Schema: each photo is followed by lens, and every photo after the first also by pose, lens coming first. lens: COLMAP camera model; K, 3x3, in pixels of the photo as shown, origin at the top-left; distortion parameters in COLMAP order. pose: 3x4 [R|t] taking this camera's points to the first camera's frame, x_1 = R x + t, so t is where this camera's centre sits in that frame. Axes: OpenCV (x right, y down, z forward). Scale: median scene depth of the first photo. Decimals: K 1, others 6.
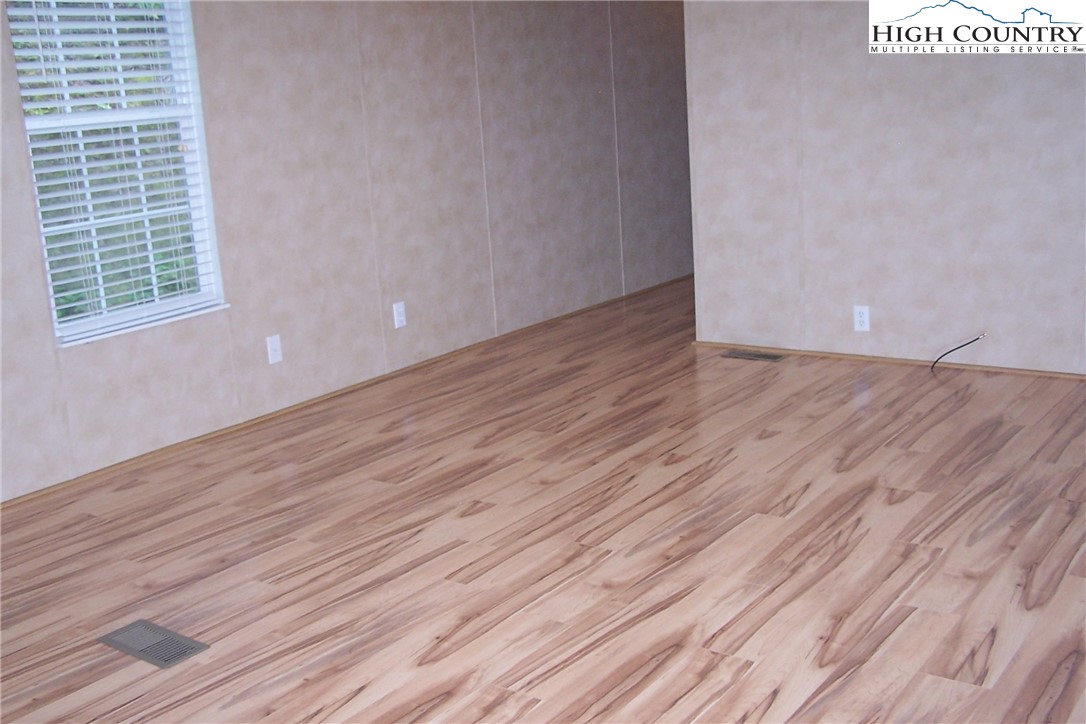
lens RADIAL K [[1244.7, 0, 527.3], [0, 1244.7, 392.6], [0, 0, 1]] dist [-0.213714, 0.480945]
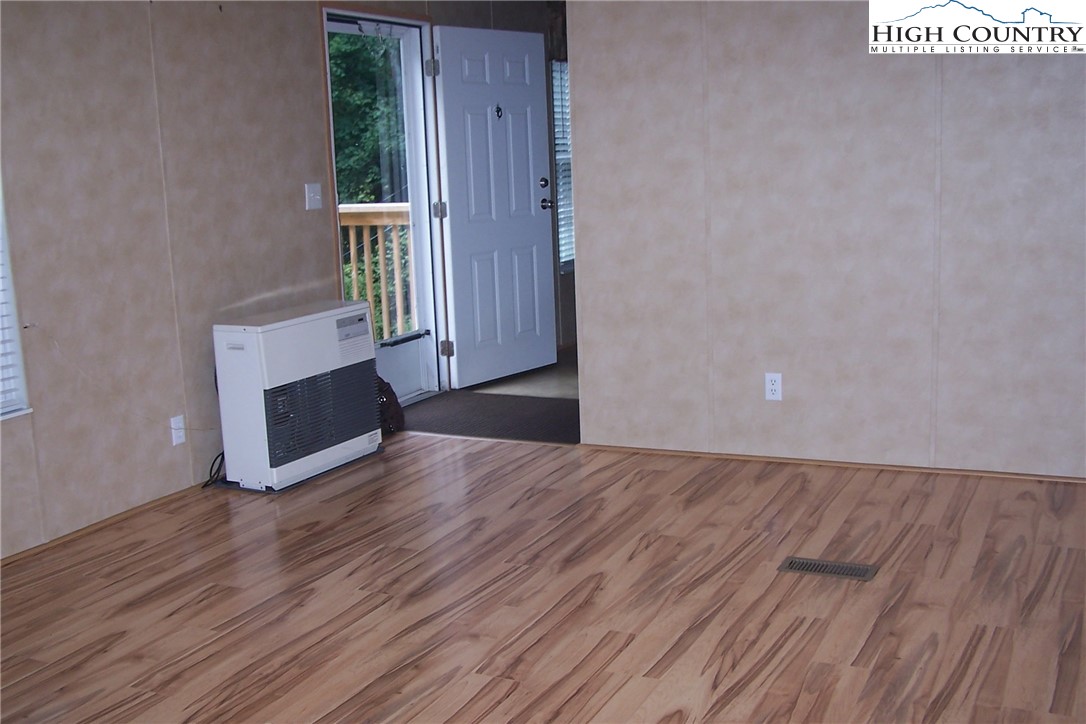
lens RADIAL K [[1244.7, 0, 527.3], [0, 1244.7, 392.6], [0, 0, 1]] dist [-0.213714, 0.480945]
pose [[-0.979046, 0.138297, -0.149474, 0.147729], [0.061082, 0.899658, 0.432302, -0.483186], [0.194261, 0.414113, -0.889254, 1.842030]]
